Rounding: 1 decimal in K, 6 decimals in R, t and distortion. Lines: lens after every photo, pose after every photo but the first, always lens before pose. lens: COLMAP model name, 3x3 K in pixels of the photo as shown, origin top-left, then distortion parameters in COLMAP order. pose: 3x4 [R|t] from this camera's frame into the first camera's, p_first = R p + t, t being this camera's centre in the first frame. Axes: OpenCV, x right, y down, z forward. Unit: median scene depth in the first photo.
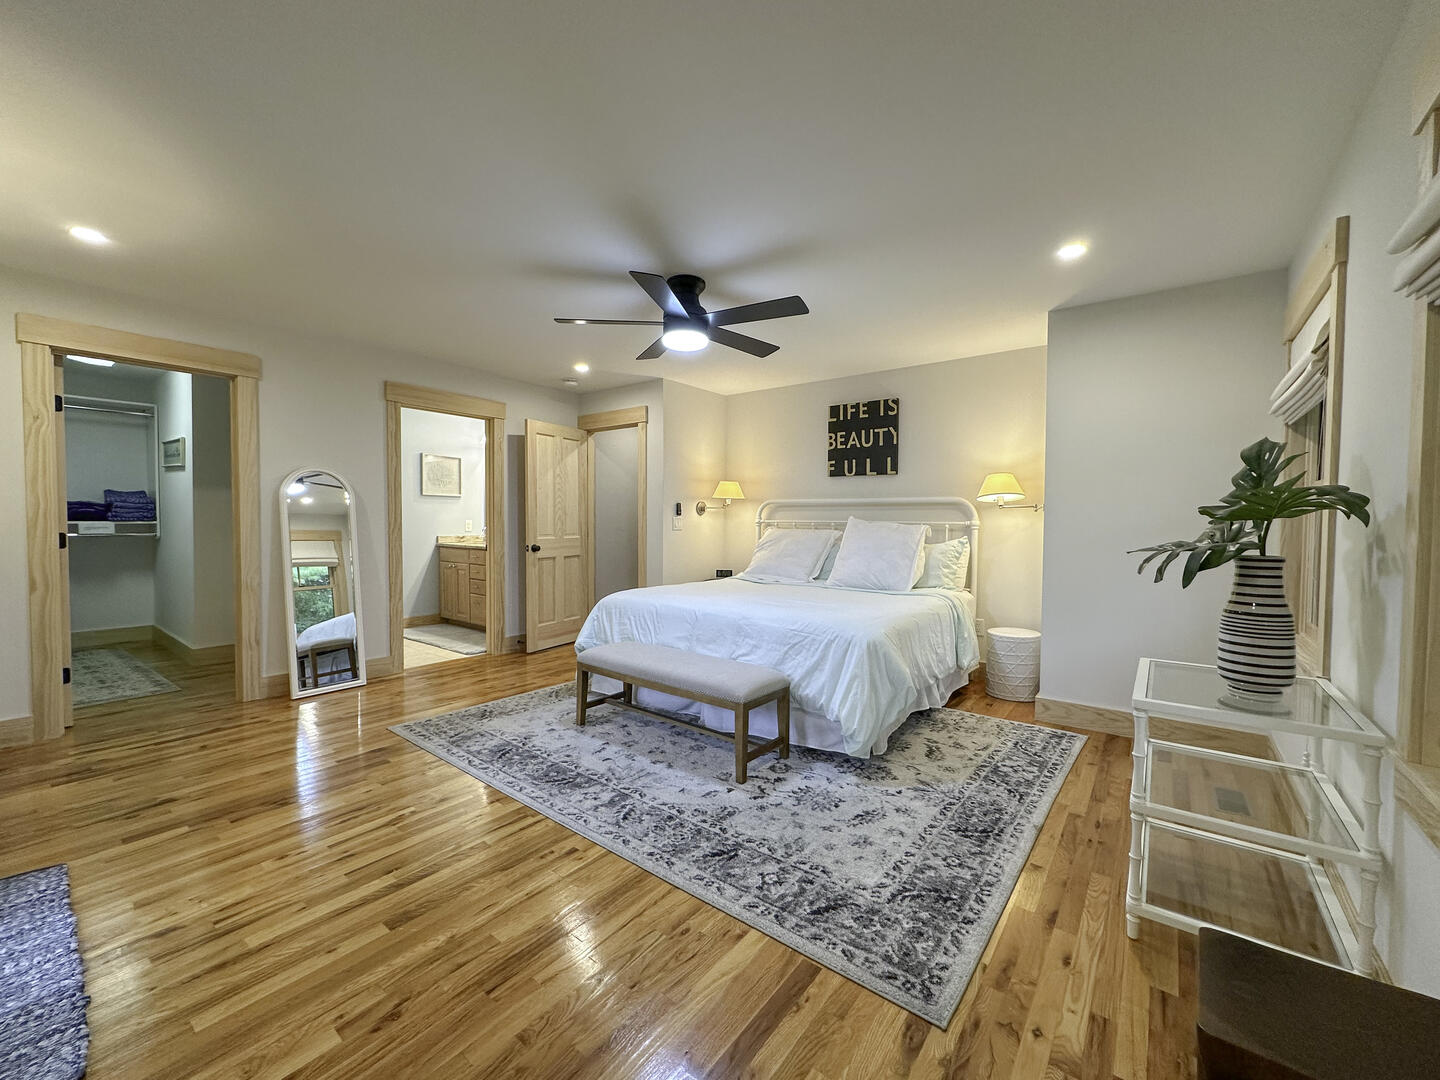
lens RADIAL K [[580.8, 0, 717.8], [0, 580.8, 540.4], [0, 0, 1]] dist [-0.002250, 0.000183]
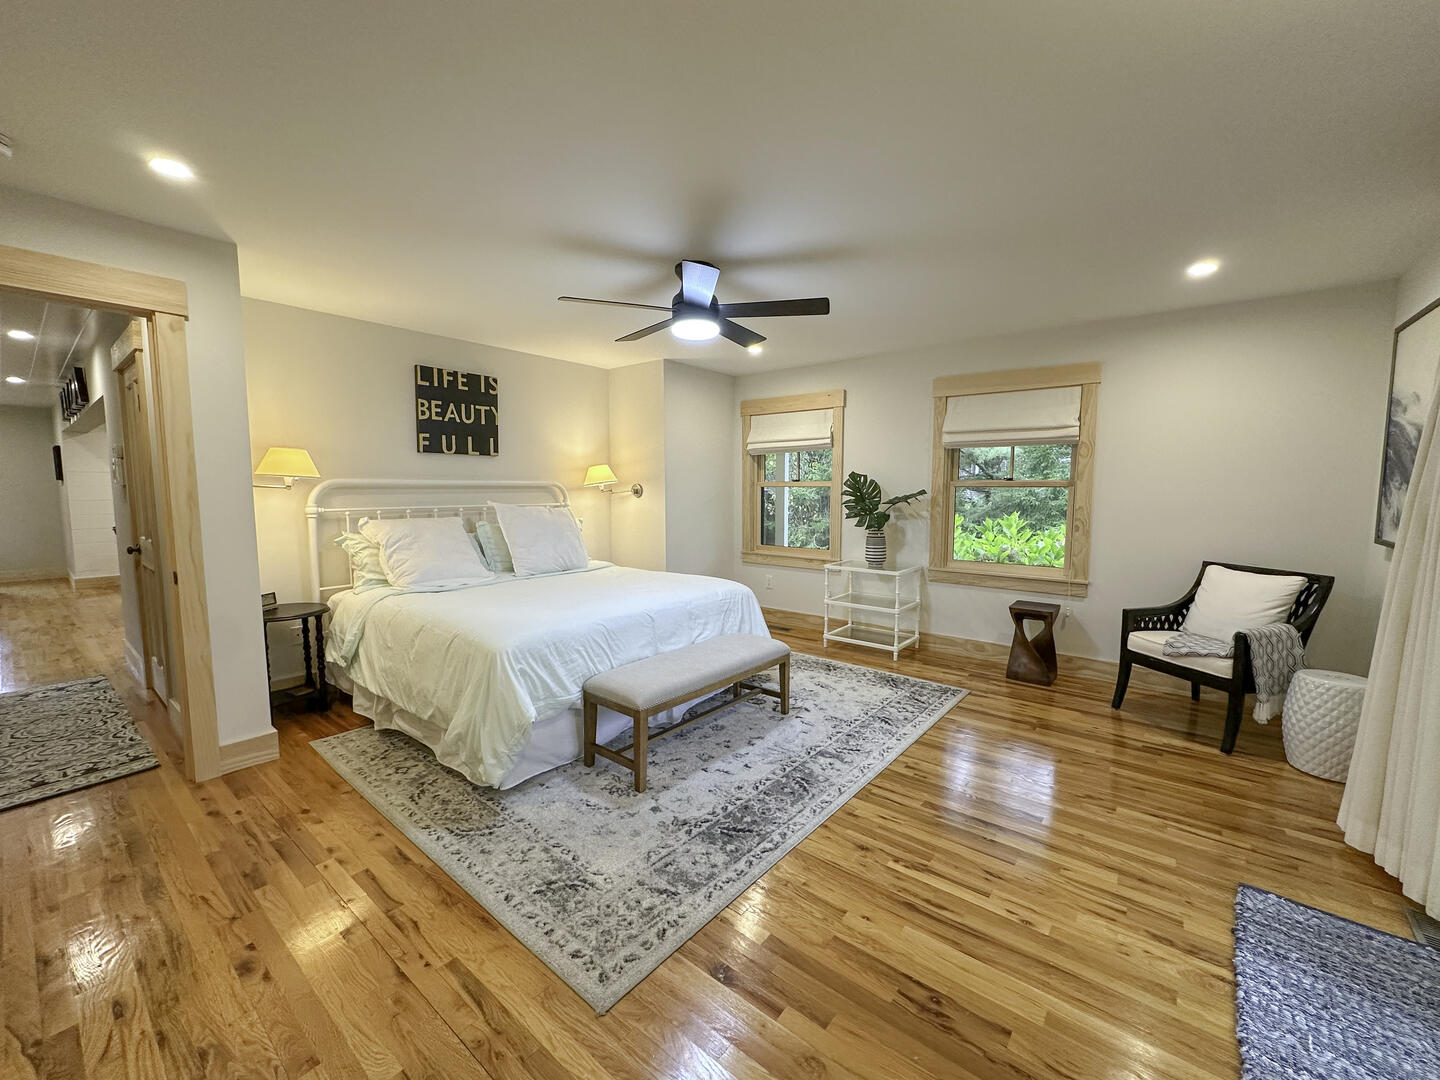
lens RADIAL K [[580.8, 0, 720.6], [0, 580.8, 540.9], [0, 0, 1]] dist [-0.002250, 0.000183]
pose [[0.017778, -0.099775, 0.994851, -1.147362], [0.034102, 0.994490, 0.099130, -0.096462], [-0.999260, 0.032164, 0.021082, 1.039016]]
